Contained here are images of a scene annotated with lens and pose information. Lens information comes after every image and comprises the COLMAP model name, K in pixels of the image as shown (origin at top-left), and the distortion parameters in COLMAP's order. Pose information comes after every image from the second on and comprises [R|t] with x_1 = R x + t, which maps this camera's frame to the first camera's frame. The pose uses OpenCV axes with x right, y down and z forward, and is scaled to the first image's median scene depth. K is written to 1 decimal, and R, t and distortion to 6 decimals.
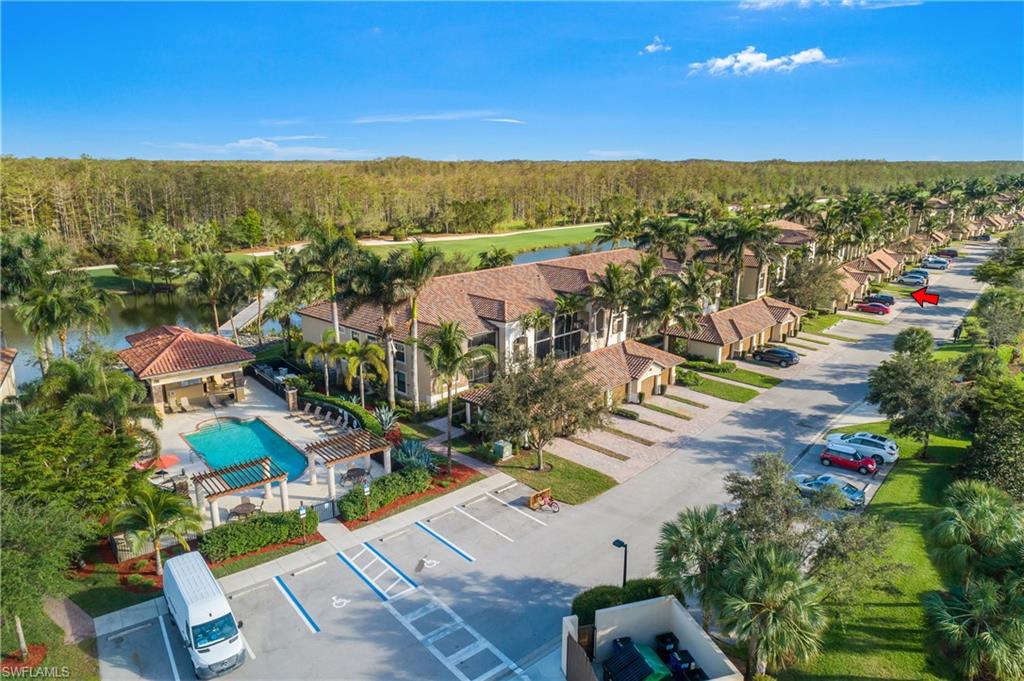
lens RADIAL K [[688.9, 0, 515.3], [0, 688.9, 339.4], [0, 0, 1]] dist [-0.003307, 0.009285]
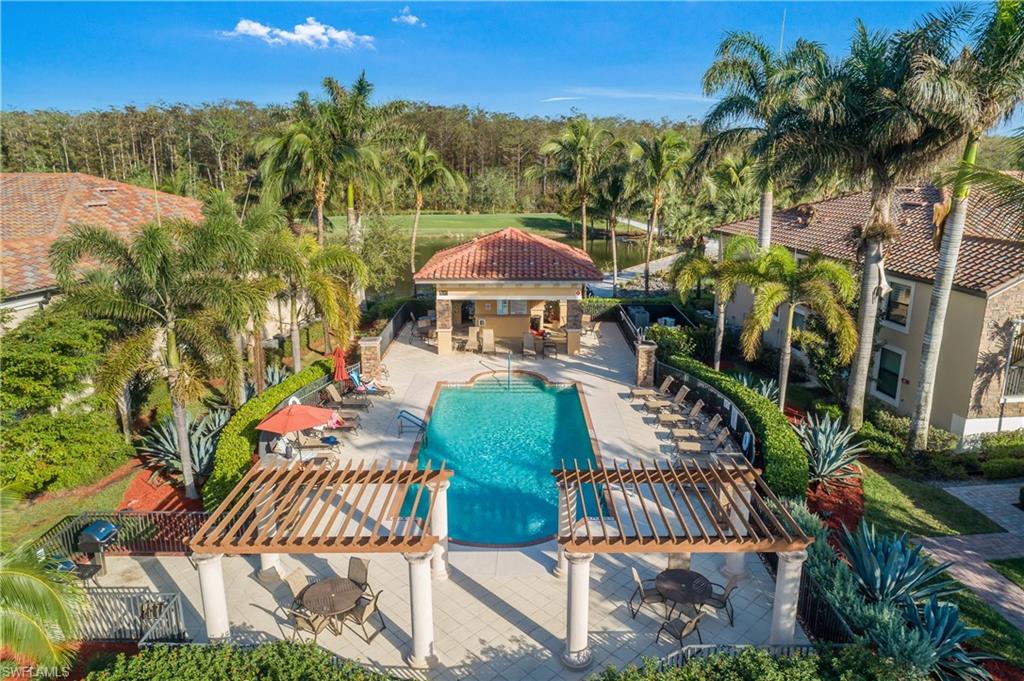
lens RADIAL K [[688.9, 0, 515.3], [0, 688.9, 339.4], [0, 0, 1]] dist [-0.003307, 0.009285]
pose [[0.770481, 0.152490, -0.618956, -0.087974], [-0.154590, 0.986679, 0.050650, 0.060072], [0.618435, 0.056660, 0.783791, 0.555439]]
